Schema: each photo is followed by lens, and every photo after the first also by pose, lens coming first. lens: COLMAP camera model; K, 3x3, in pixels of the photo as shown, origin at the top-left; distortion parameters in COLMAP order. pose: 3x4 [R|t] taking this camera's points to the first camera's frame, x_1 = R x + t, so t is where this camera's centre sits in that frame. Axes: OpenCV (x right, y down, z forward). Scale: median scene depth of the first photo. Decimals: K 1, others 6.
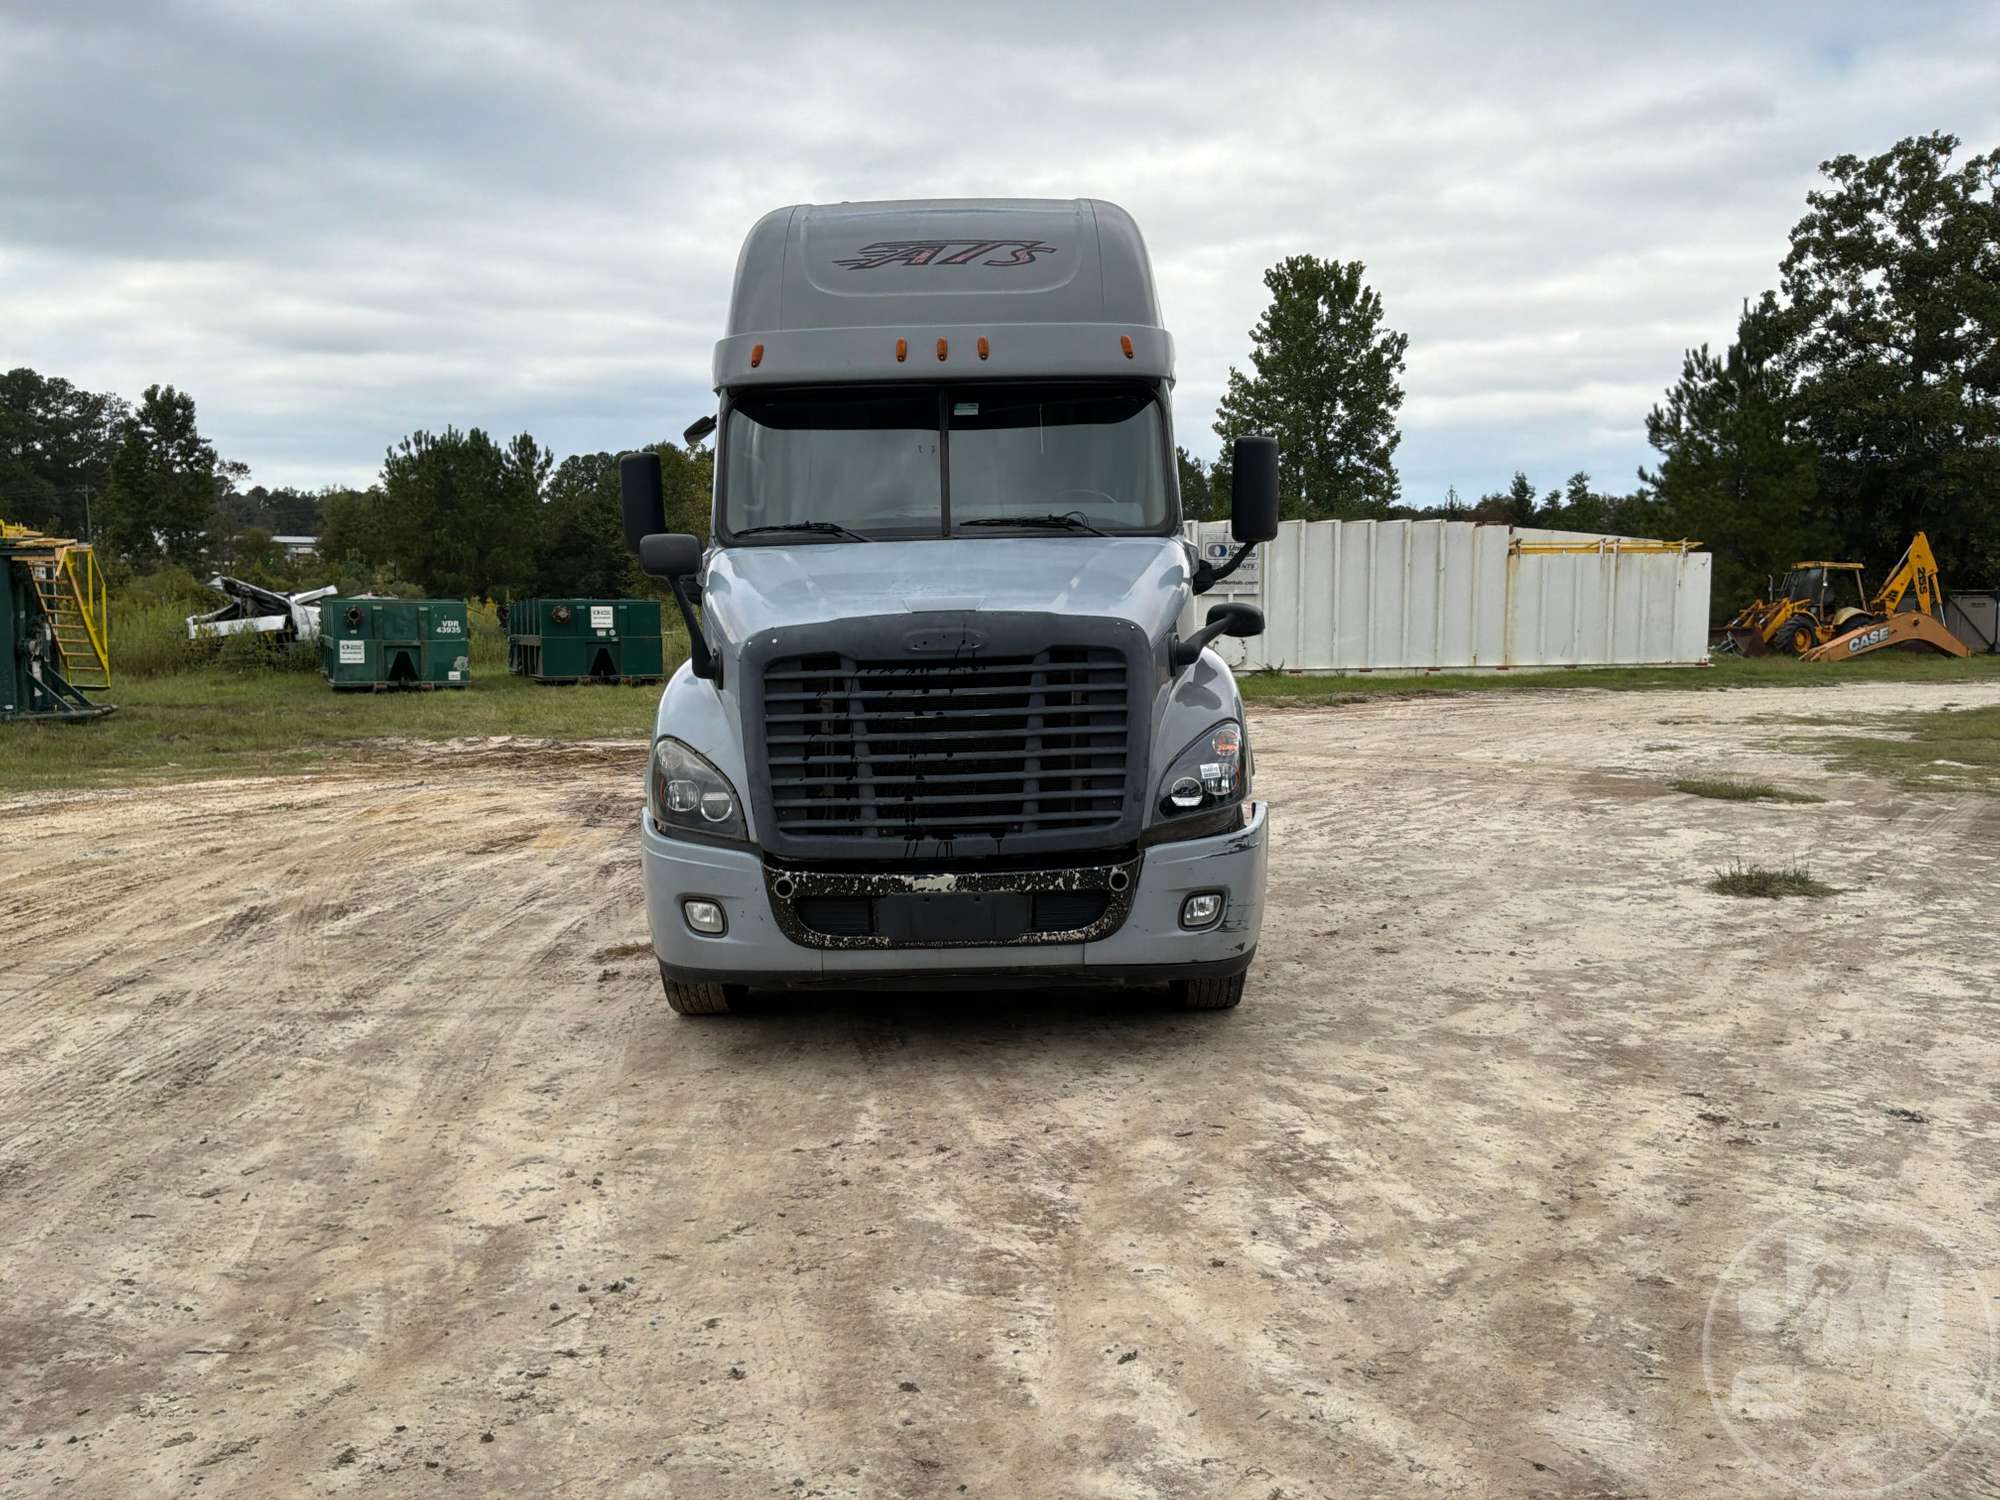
lens RADIAL K [[1676.9, 0, 999.5], [0, 1676.9, 739.6], [0, 0, 1]] dist [0.072099, -0.143261]
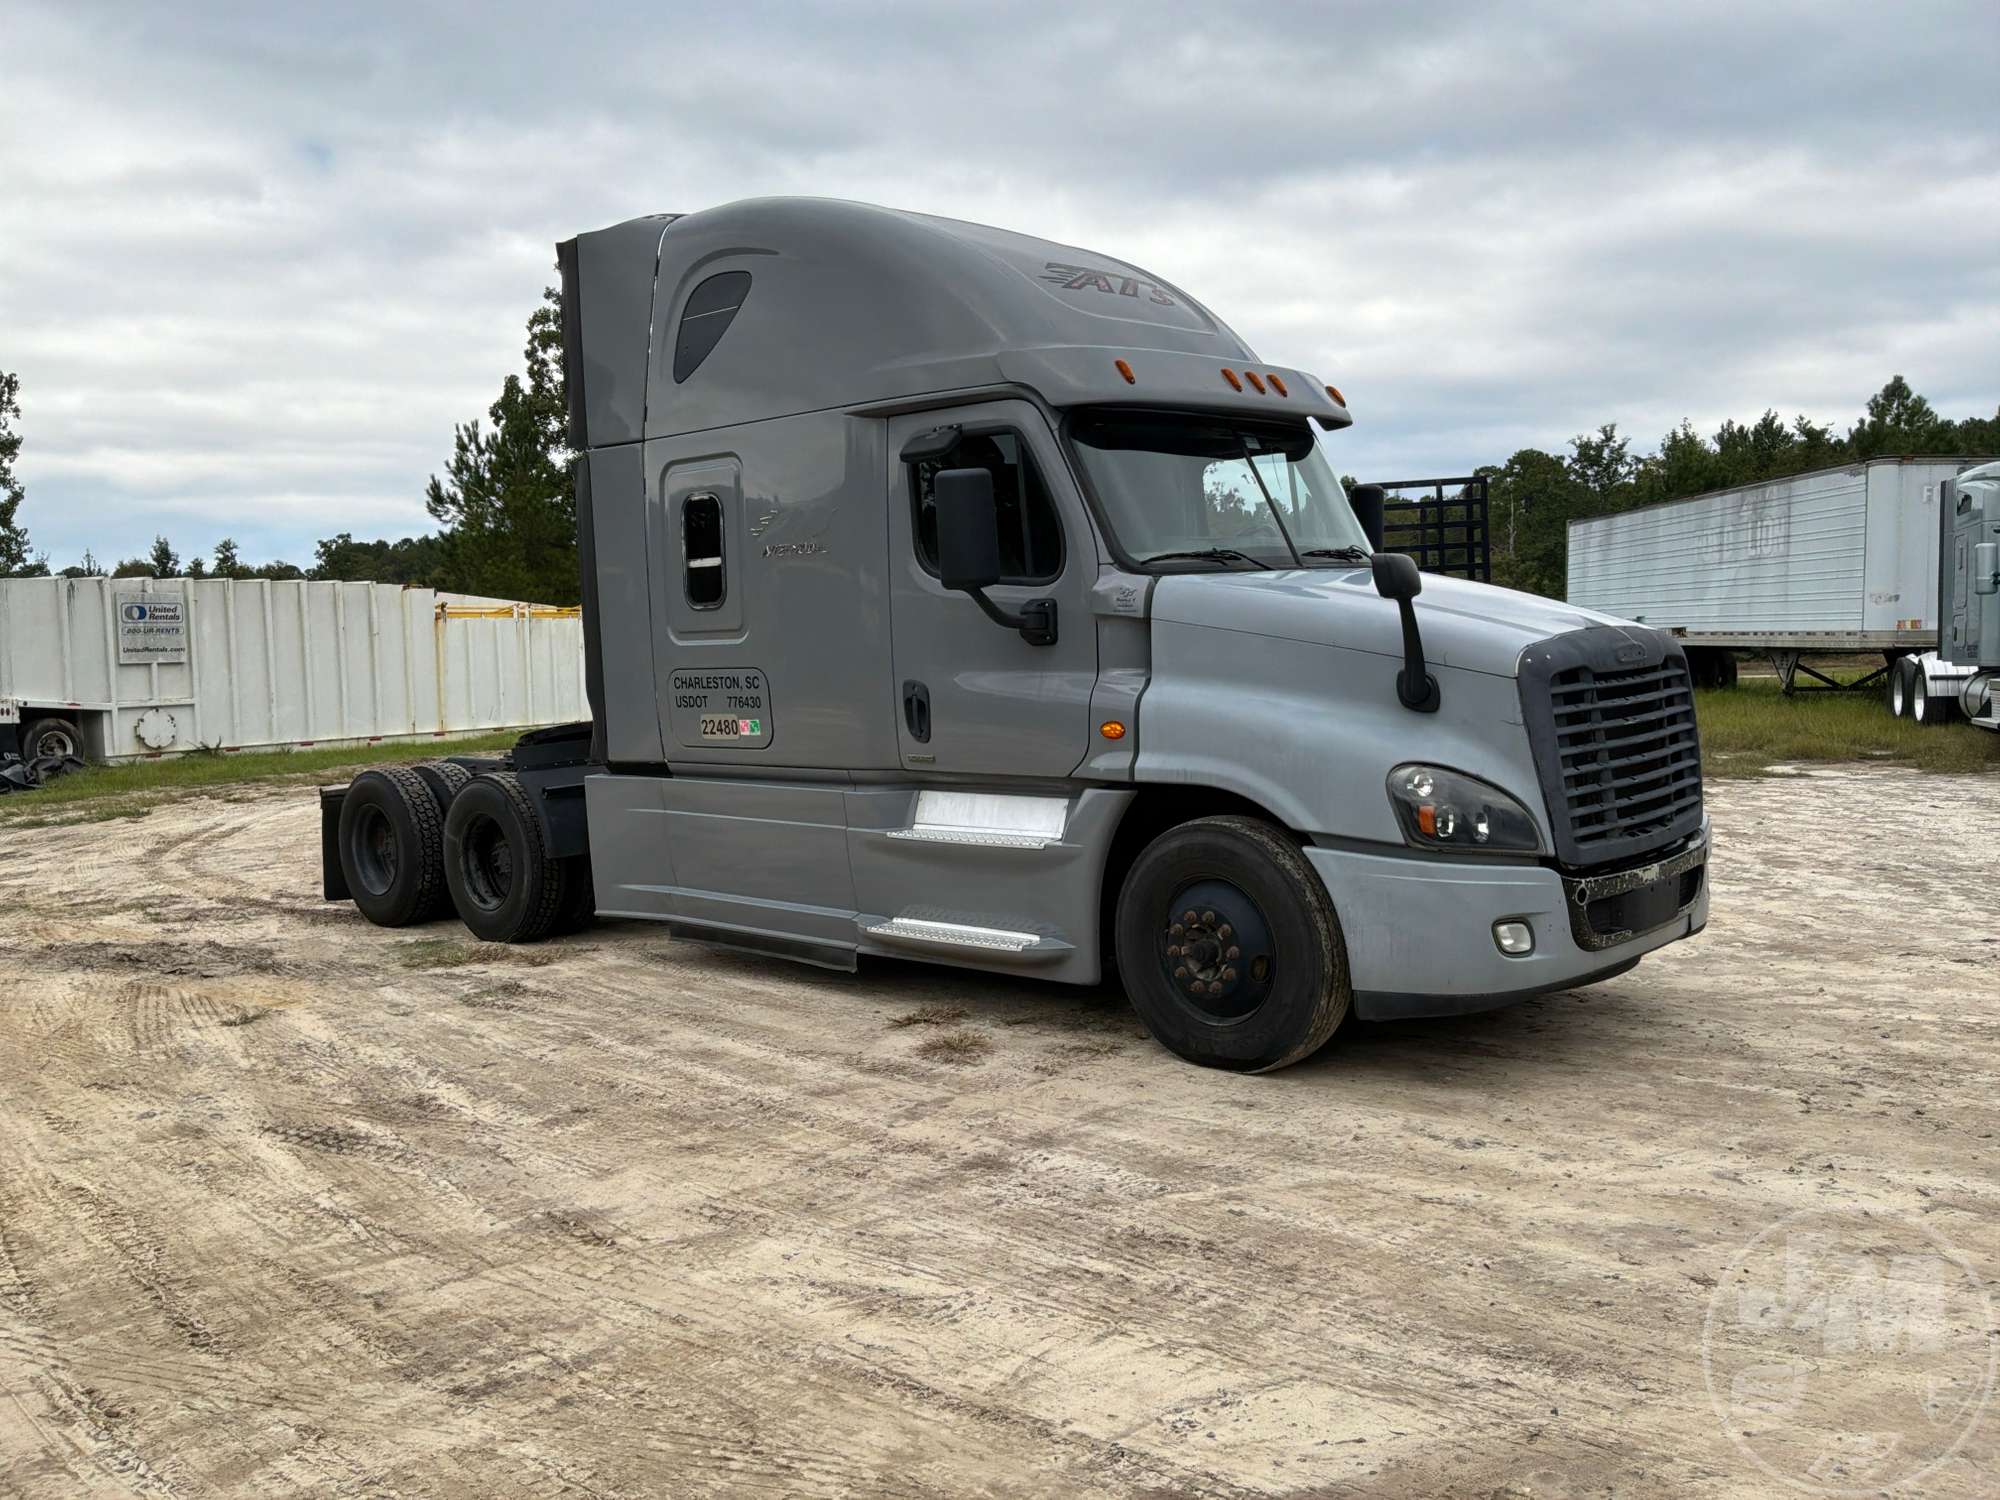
lens RADIAL K [[1676.9, 0, 1003.5], [0, 1676.9, 750.7], [0, 0, 1]] dist [0.072099, -0.143261]
pose [[0.681747, -0.058806, 0.729221, -0.925909], [0.085551, 0.996334, 0.000366, -0.025386], [-0.726569, 0.062136, 0.684278, 0.448831]]
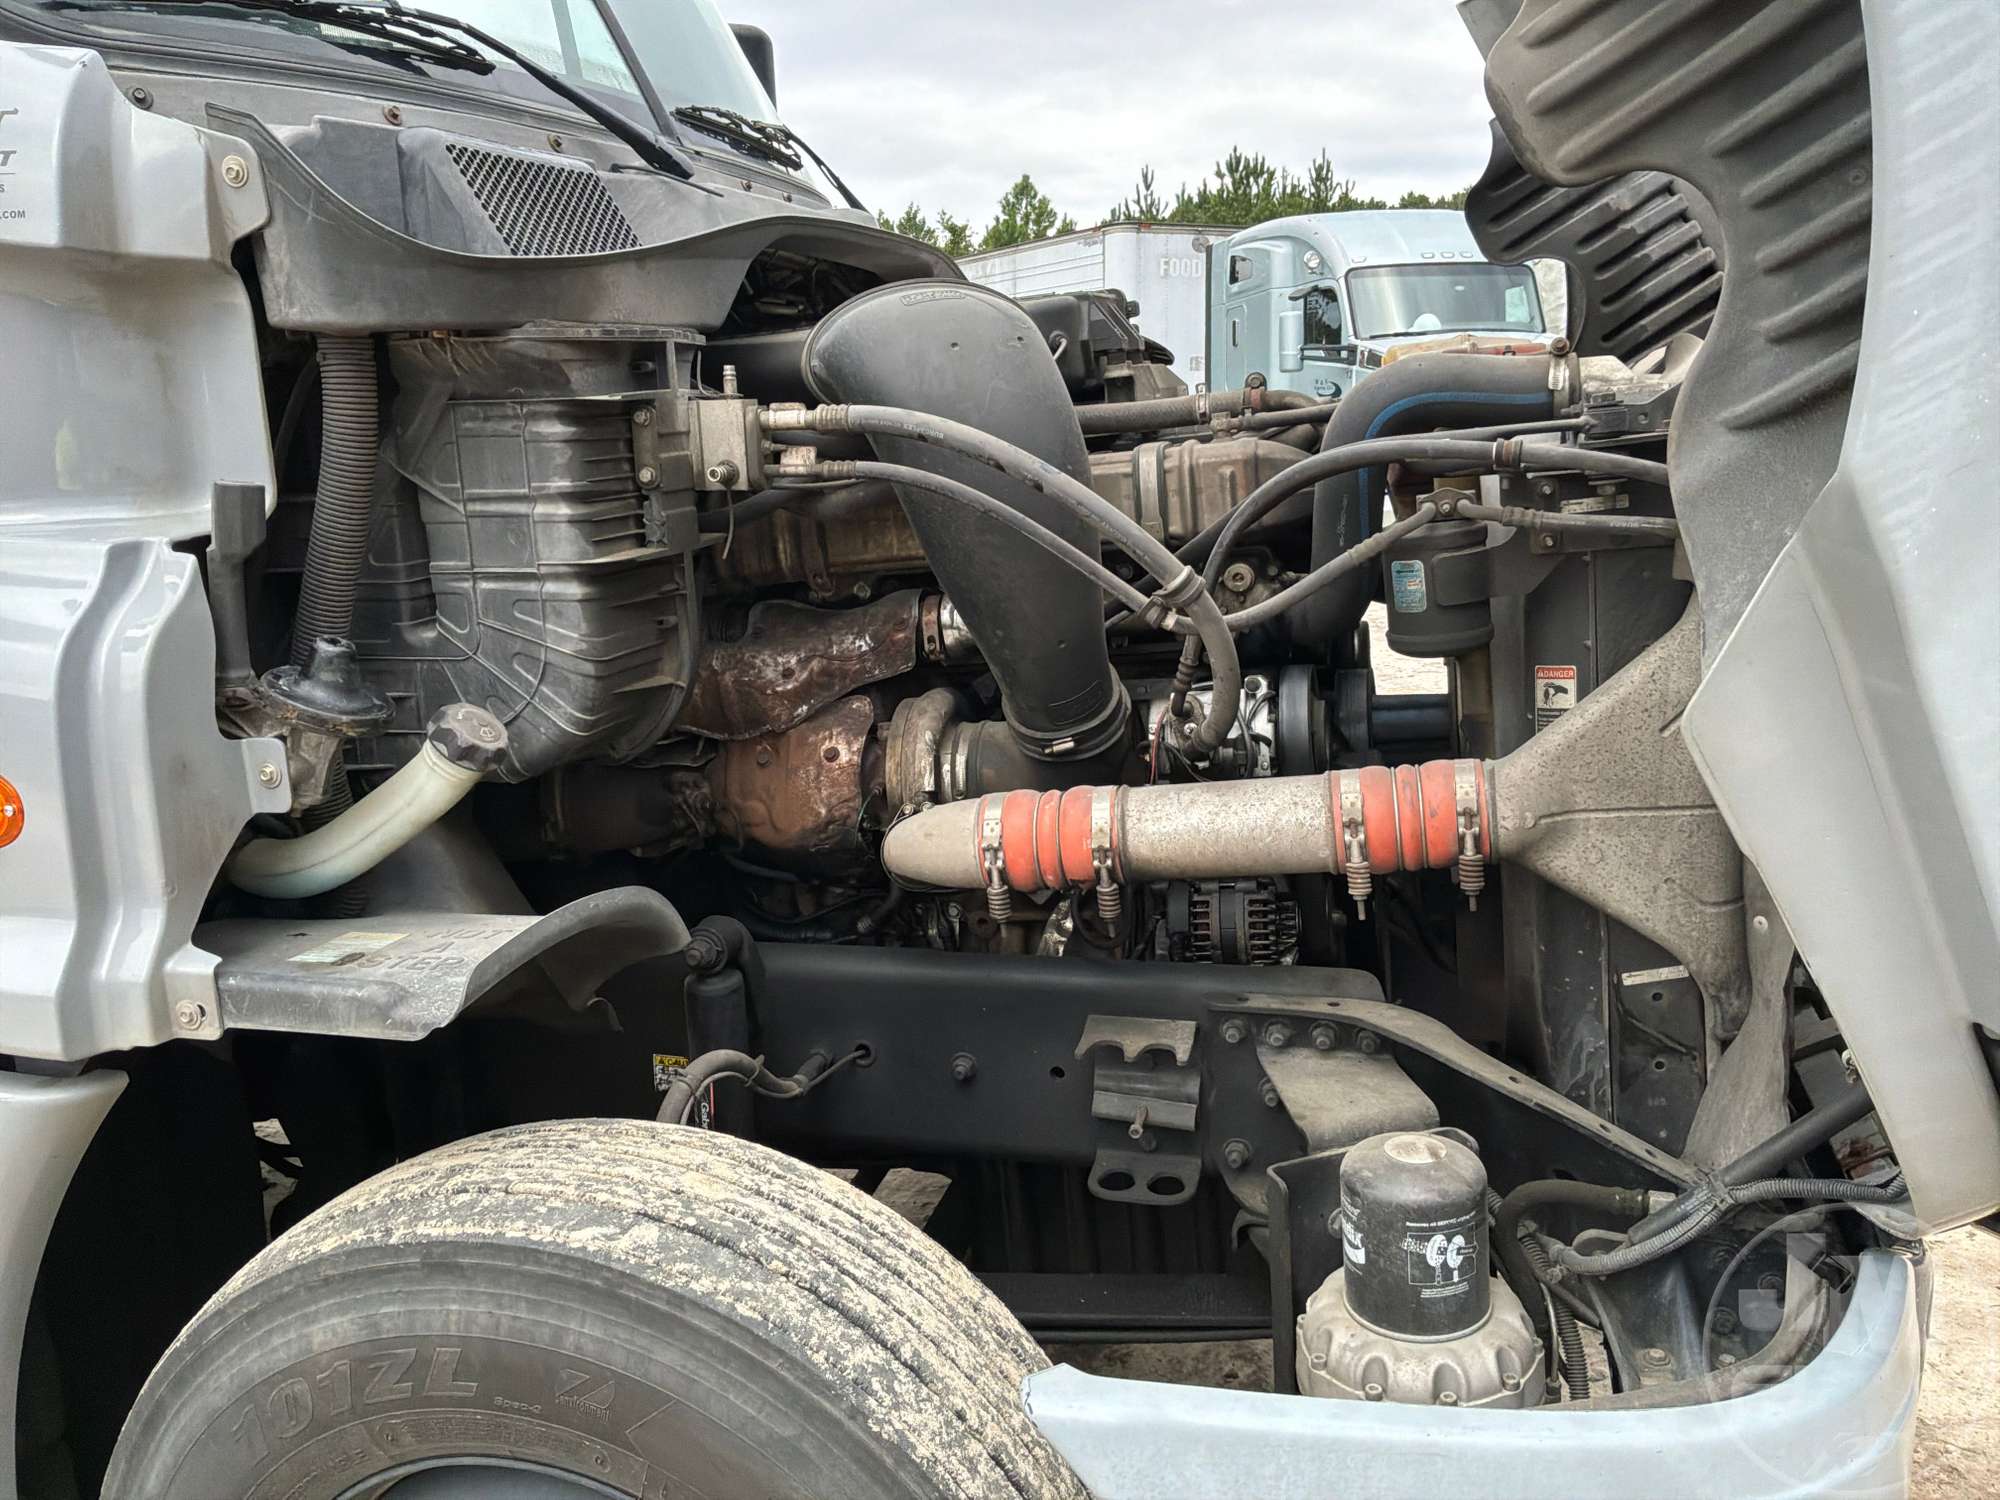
lens RADIAL K [[1676.9, 0, 1001.6], [0, 1676.9, 752.4], [0, 0, 1]] dist [0.072099, -0.143261]
pose [[0.257248, -0.192440, 0.946990, -0.349481], [0.121808, 0.978612, 0.165777, -0.055498], [-0.958638, 0.072705, 0.275187, 0.878459]]
